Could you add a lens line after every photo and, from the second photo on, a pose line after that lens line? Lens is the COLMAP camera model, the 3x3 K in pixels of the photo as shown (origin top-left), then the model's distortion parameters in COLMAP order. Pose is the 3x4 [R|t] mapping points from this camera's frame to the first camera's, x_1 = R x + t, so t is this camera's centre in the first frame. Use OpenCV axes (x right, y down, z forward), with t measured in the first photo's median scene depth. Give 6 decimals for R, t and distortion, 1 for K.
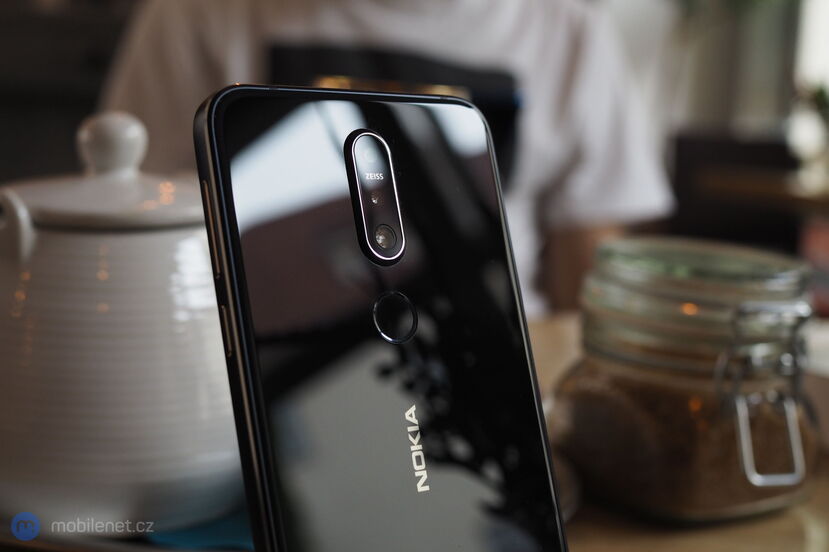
lens RADIAL K [[1228.0, 0, 414.5], [0, 1228.0, 276.0], [0, 0, 1]] dist [-0.144169, 0.071302]
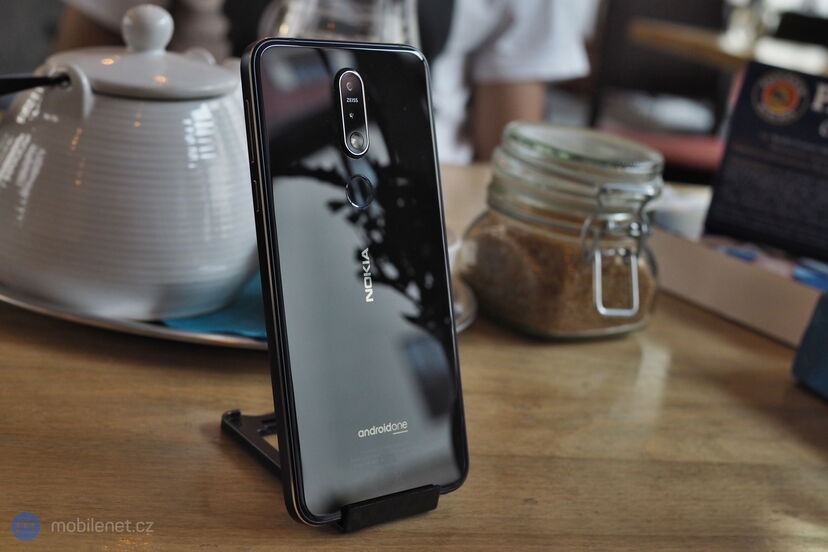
lens RADIAL K [[1226.5, 0, 414.0], [0, 1226.5, 276.0], [0, 0, 1]] dist [-0.144169, 0.071302]
pose [[0.995566, 0.067959, 0.065031, -0.026024], [-0.077050, 0.985768, 0.149412, -0.061419], [-0.053952, -0.153760, 0.986634, -0.351979]]
